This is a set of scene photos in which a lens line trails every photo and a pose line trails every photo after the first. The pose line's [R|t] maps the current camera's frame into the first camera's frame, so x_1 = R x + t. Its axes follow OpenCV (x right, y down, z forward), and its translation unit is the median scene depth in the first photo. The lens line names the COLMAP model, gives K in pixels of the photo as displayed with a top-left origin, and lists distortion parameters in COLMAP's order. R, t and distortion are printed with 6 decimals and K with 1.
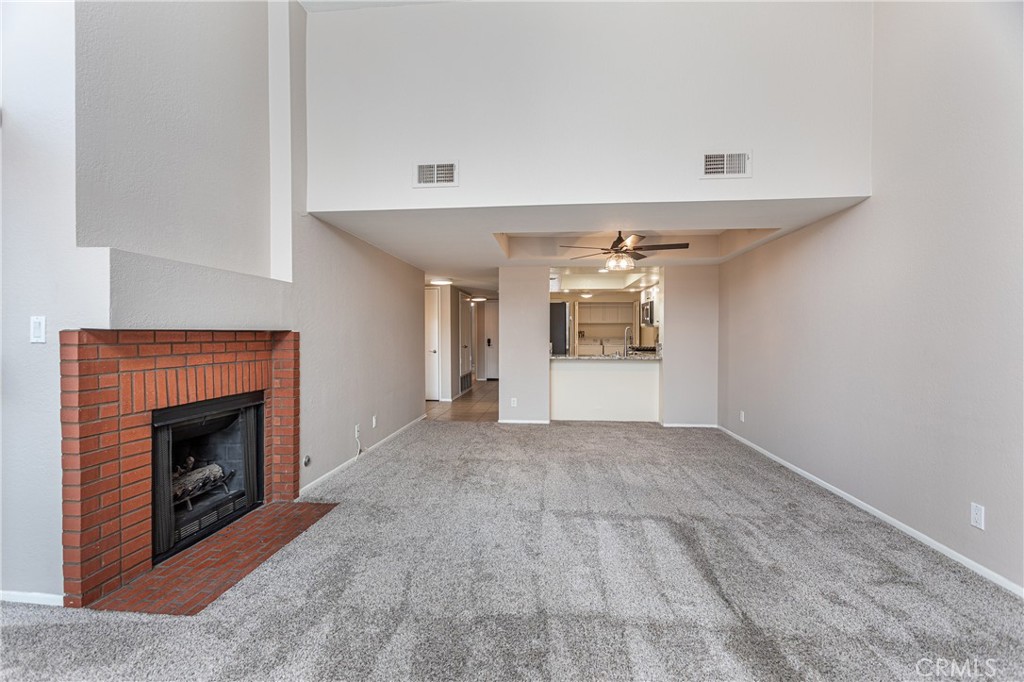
lens RADIAL K [[484.6, 0, 505.6], [0, 484.6, 342.2], [0, 0, 1]] dist [-0.002280, 0.001982]
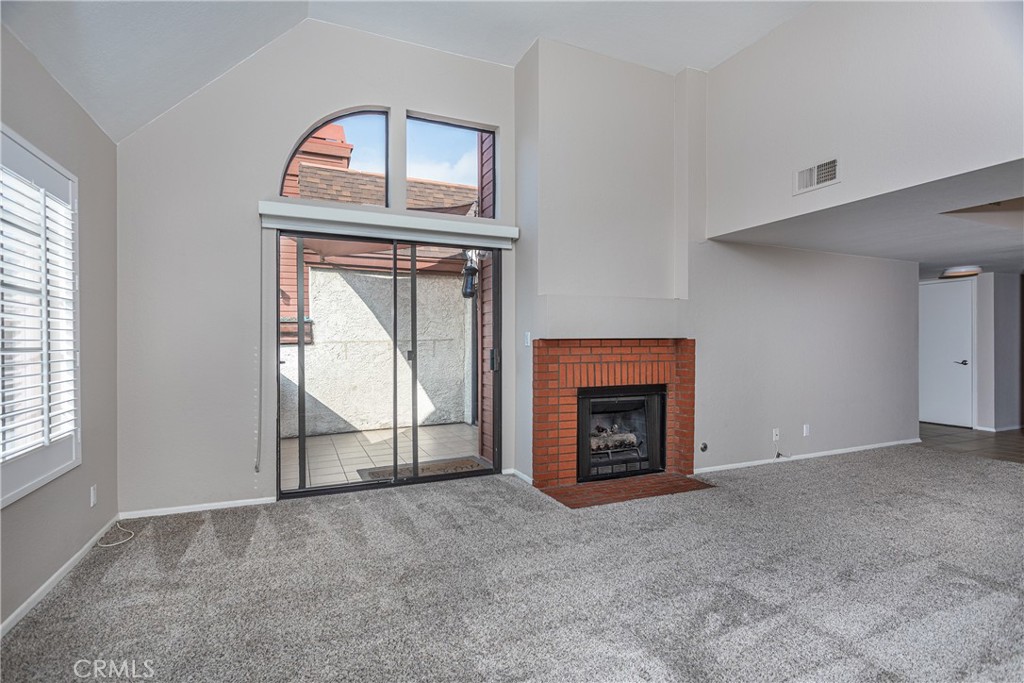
lens RADIAL K [[484.6, 0, 499.8], [0, 484.6, 348.3], [0, 0, 1]] dist [-0.002280, 0.001982]
pose [[0.489935, 0.010884, -0.871691, 0.489995], [-0.011870, 0.999913, 0.005814, 0.000517], [0.871678, 0.007498, 0.490021, -0.031763]]
